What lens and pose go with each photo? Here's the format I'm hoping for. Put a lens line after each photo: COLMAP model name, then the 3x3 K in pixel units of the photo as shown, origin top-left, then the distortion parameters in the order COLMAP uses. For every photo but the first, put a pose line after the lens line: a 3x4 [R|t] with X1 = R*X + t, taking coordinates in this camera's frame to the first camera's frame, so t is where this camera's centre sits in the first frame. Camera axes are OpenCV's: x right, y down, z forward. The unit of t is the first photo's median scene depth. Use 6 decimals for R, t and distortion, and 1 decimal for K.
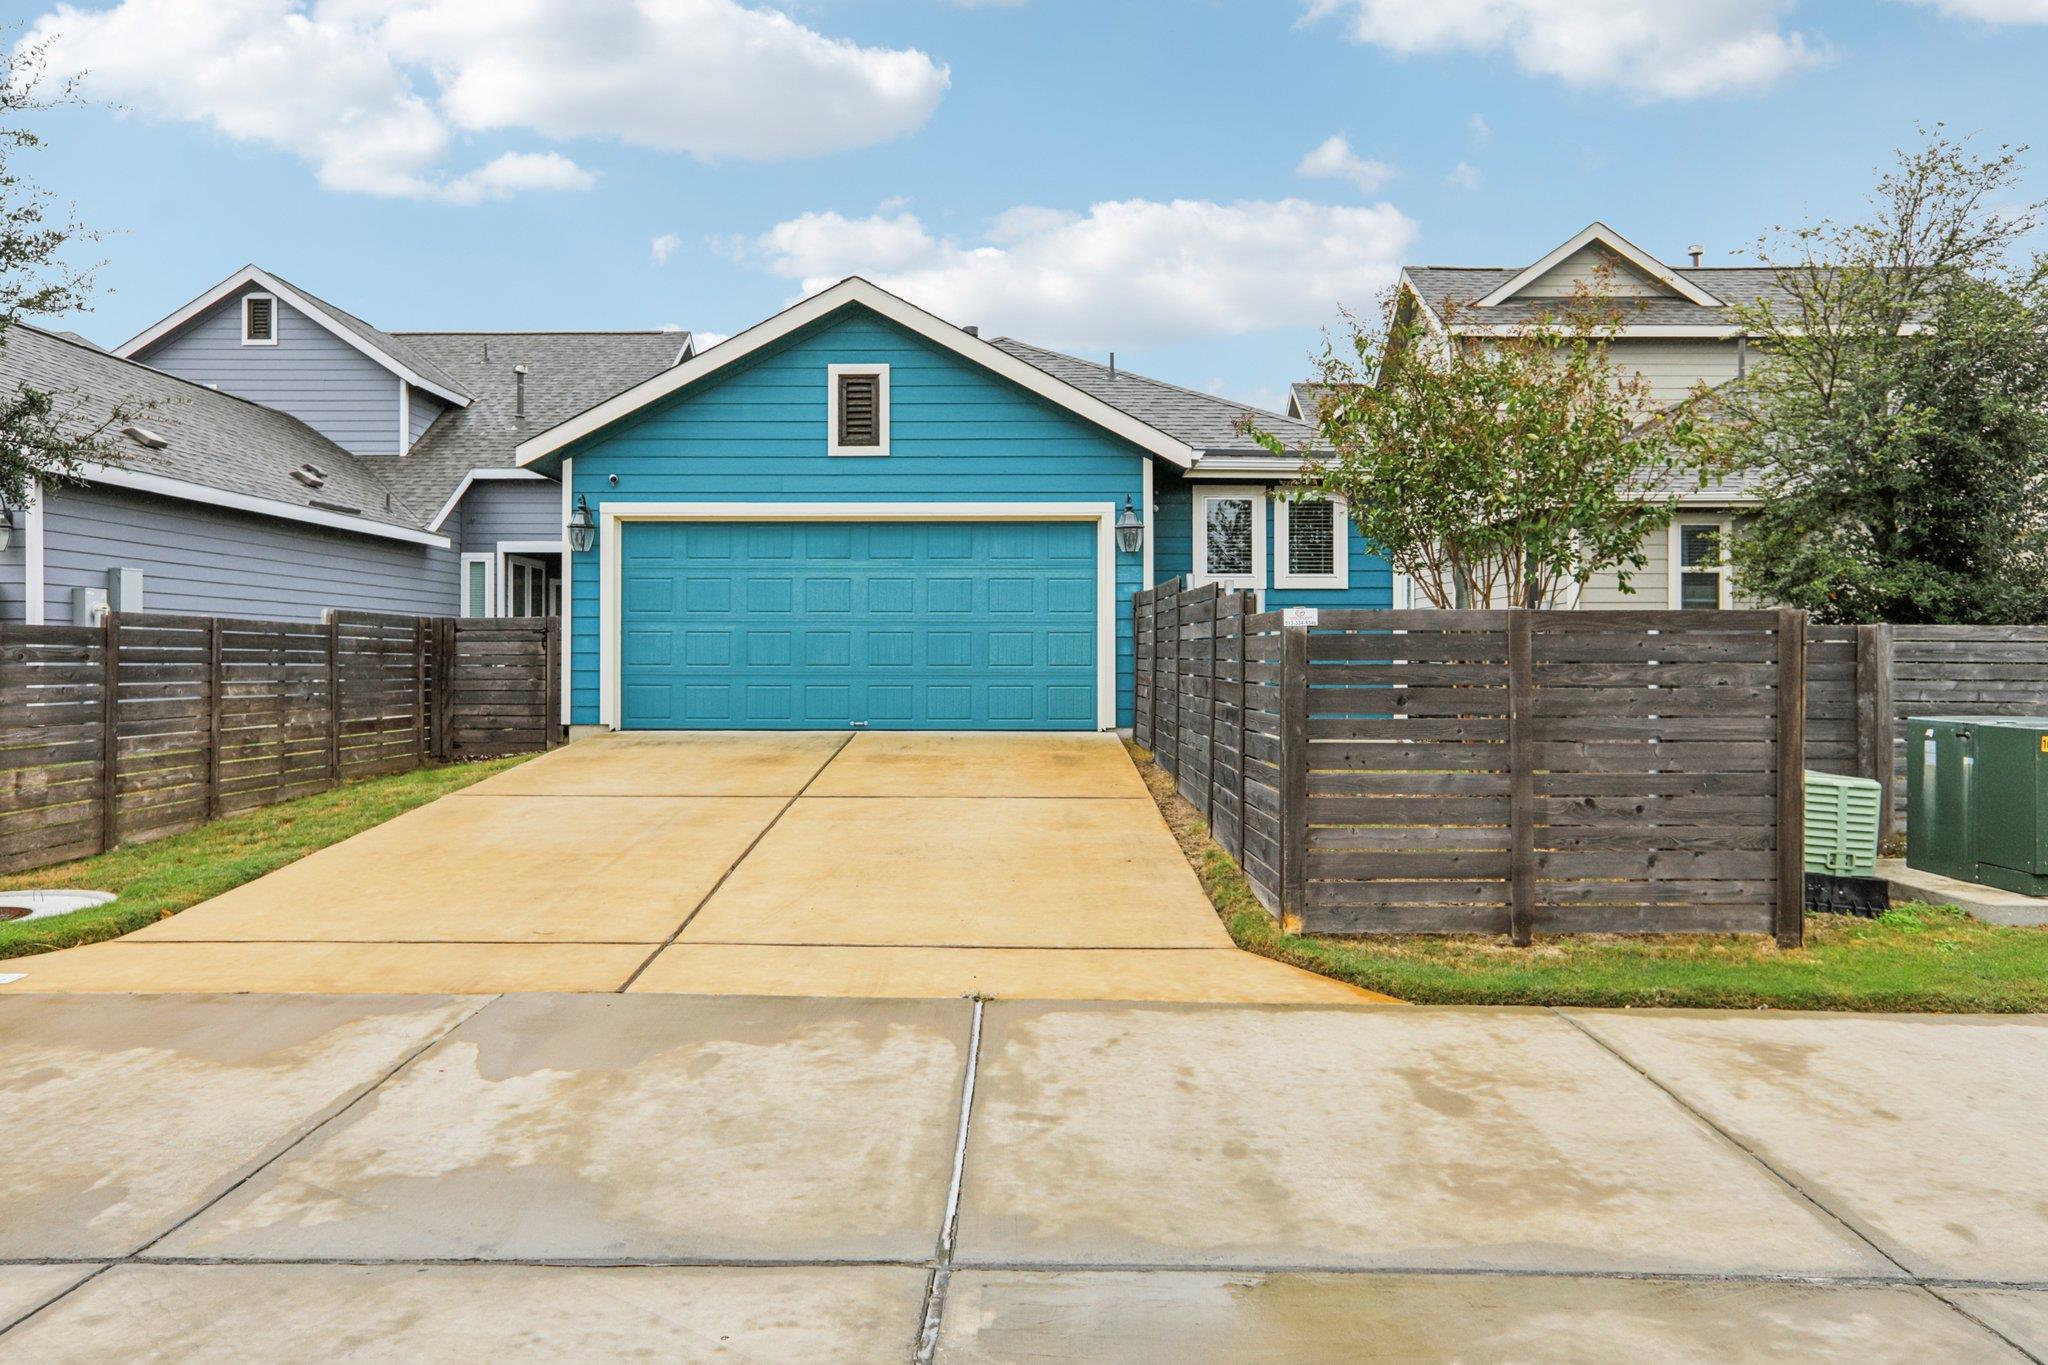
lens RADIAL K [[956.8, 0, 1021.8], [0, 956.8, 668.2], [0, 0, 1]] dist [0.000437, 0.001530]
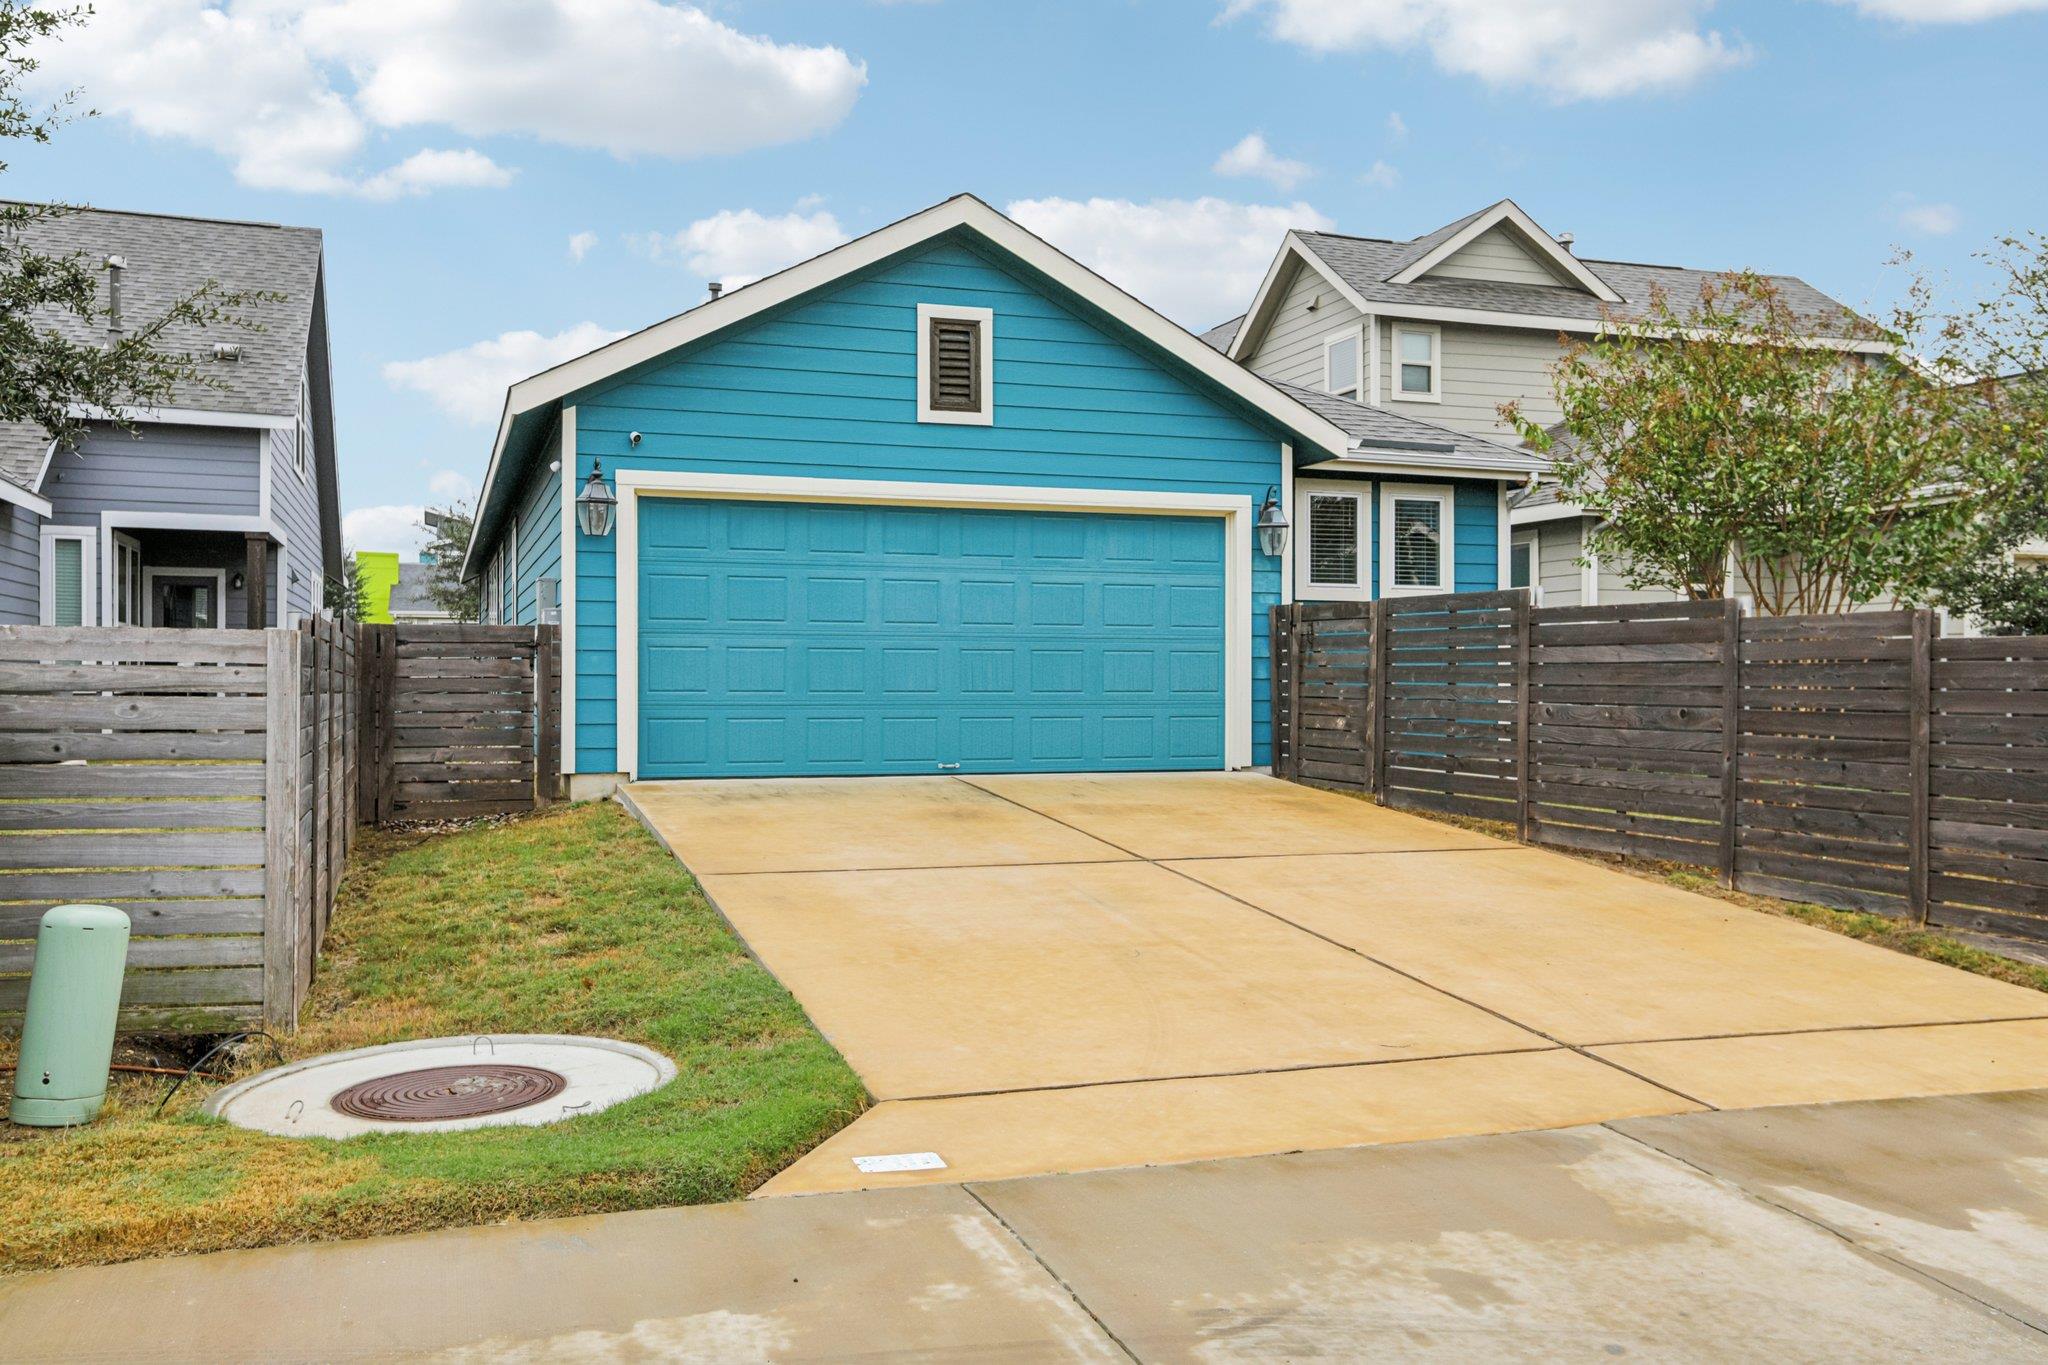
lens RADIAL K [[1180.2, 0, 1024.7], [0, 1180.2, 691.9], [0, 0, 1]] dist [0.010237, 0.001894]
pose [[0.973402, -0.000731, 0.229105, -0.333727], [0.000799, 1.000000, -0.000203, -0.002623], [-0.229104, 0.000381, 0.973402, 0.047612]]
